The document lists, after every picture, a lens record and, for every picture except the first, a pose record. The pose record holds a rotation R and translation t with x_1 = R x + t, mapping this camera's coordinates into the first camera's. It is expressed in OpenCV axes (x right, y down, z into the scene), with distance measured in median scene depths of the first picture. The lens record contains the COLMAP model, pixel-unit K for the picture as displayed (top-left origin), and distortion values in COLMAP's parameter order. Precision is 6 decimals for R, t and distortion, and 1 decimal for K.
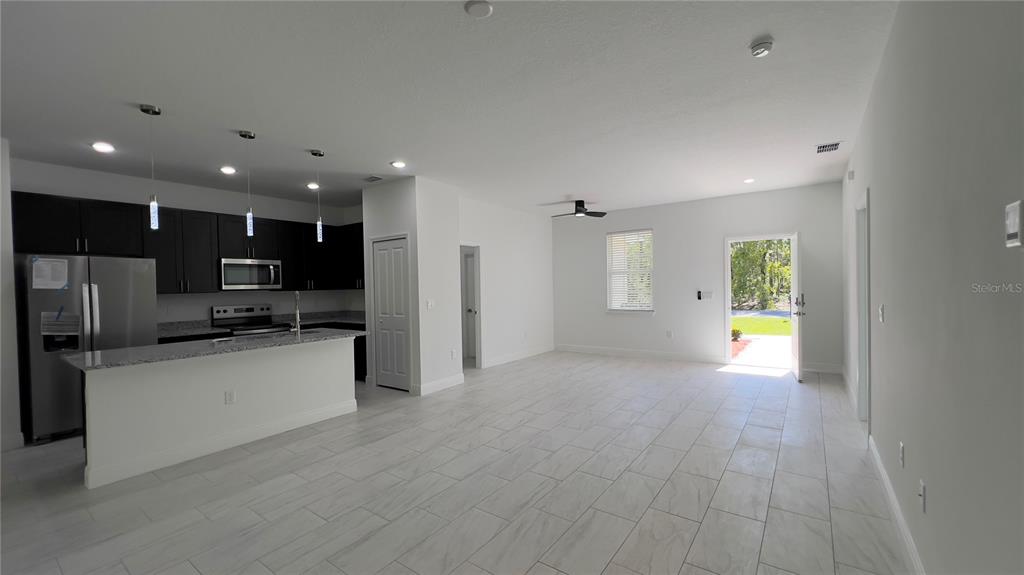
lens RADIAL K [[411.3, 0, 513.9], [0, 411.3, 289.8], [0, 0, 1]] dist [-0.001444, 0.000663]
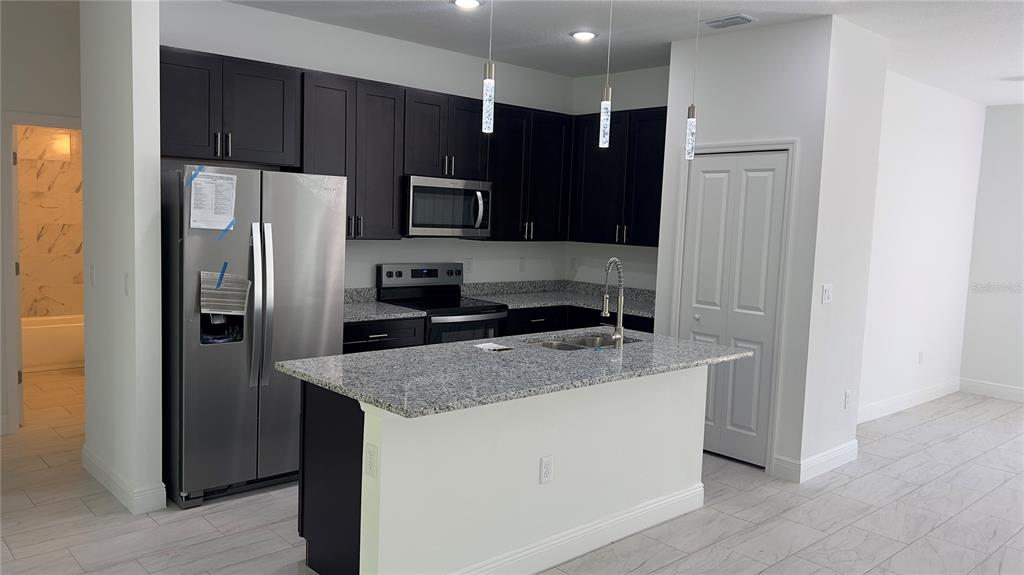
lens RADIAL K [[767.2, 0, 508.0], [0, 767.2, 285.5], [0, 0, 1]] dist [0.068198, -0.092108]
pose [[0.976210, 0.076557, -0.202863, -0.389406], [-0.060609, 0.994646, 0.083701, -0.027007], [0.208185, -0.069415, 0.975623, 0.059840]]
